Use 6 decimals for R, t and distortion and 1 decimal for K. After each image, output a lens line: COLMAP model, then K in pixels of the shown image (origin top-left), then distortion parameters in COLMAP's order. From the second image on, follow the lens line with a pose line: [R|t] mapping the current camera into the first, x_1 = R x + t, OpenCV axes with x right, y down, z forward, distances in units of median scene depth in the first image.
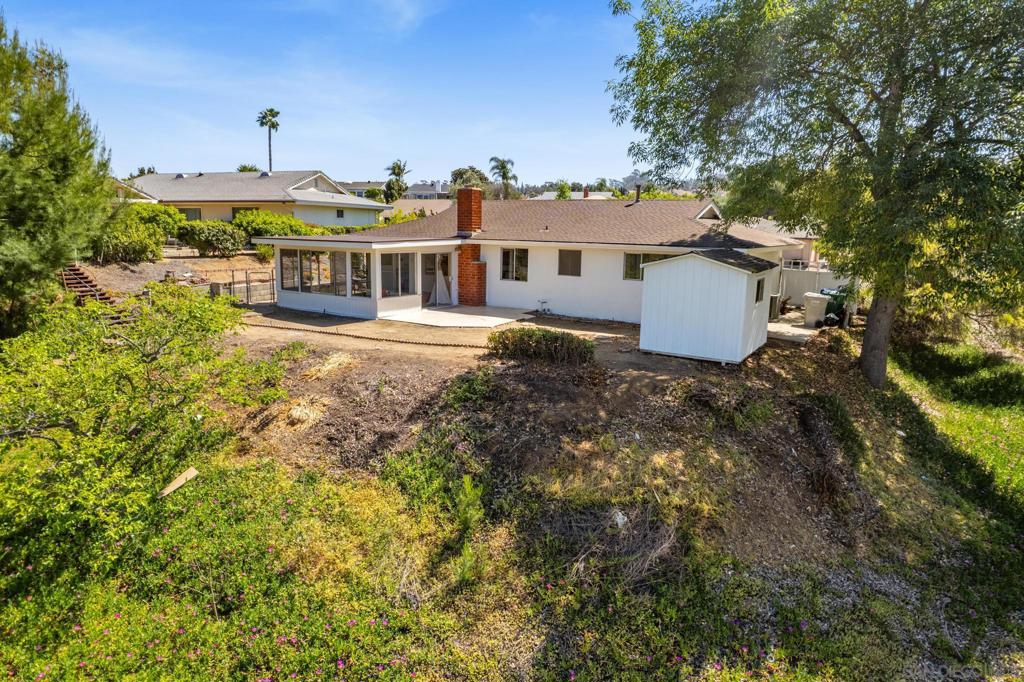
lens RADIAL K [[654.8, 0, 517.9], [0, 654.8, 341.8], [0, 0, 1]] dist [-0.063280, 0.052058]
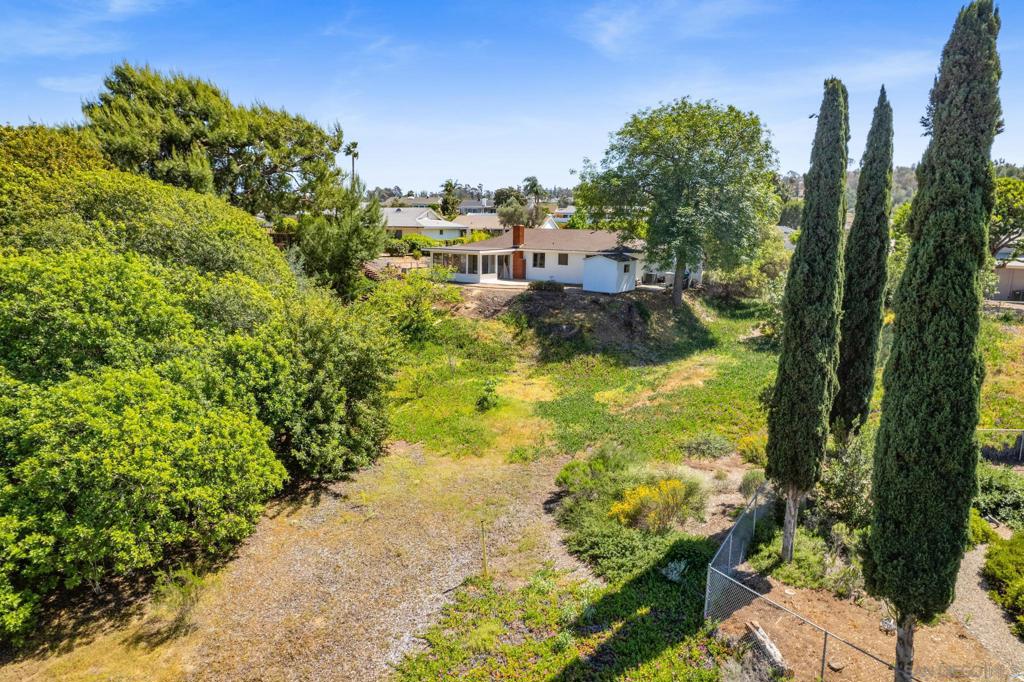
lens RADIAL K [[654.8, 0, 516.1], [0, 654.8, 342.9], [0, 0, 1]] dist [-0.063280, 0.052058]
pose [[0.998598, 0.005811, -0.052614, 0.062020], [-0.005828, 0.999983, -0.000179, 0.280180], [0.052612, 0.000485, 0.998615, -2.093057]]
